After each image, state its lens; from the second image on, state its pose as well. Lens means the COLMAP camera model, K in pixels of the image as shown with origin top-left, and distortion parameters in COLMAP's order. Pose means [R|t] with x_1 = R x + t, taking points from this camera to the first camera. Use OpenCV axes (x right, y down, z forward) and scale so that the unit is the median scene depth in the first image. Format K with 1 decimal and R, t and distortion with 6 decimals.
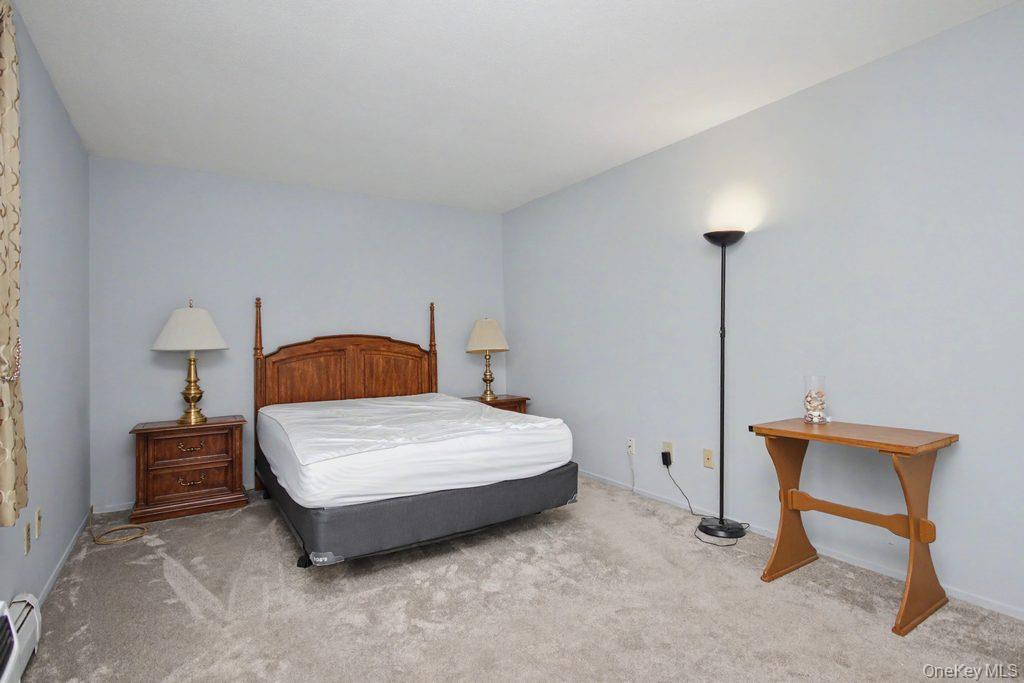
lens RADIAL K [[483.7, 0, 515.9], [0, 483.7, 340.9], [0, 0, 1]] dist [0.000190, -0.000908]
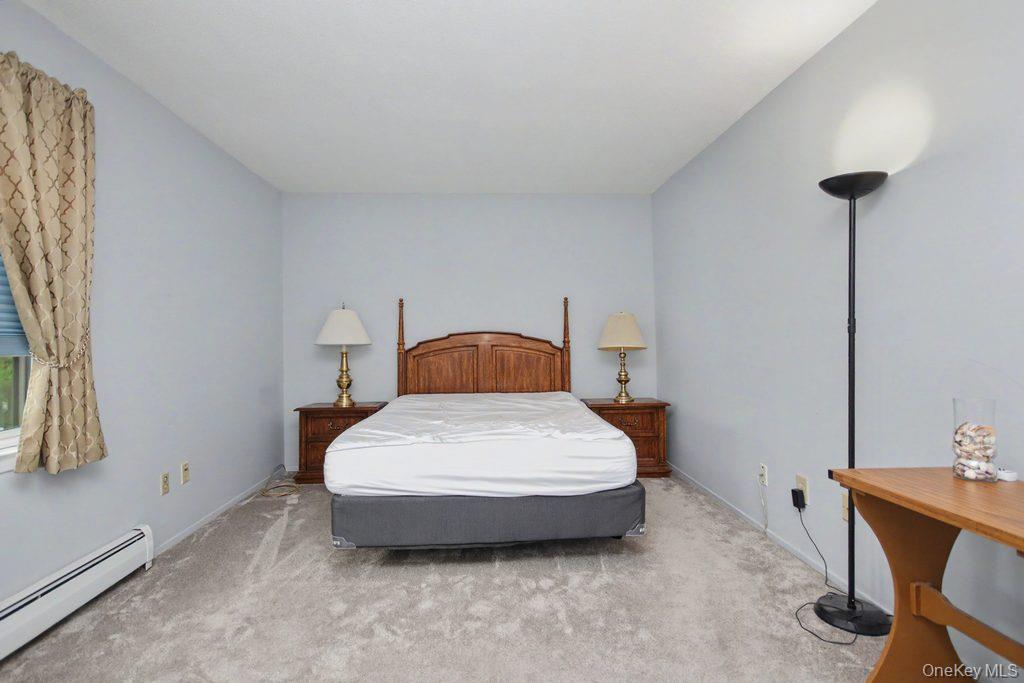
lens RADIAL K [[483.7, 0, 515.9], [0, 483.7, 340.9], [0, 0, 1]] dist [0.000190, -0.000908]
pose [[0.882164, 0.005186, -0.470913, 0.266011], [-0.001092, 0.999959, 0.008966, -0.001632], [0.470941, -0.007396, 0.882134, 0.148146]]
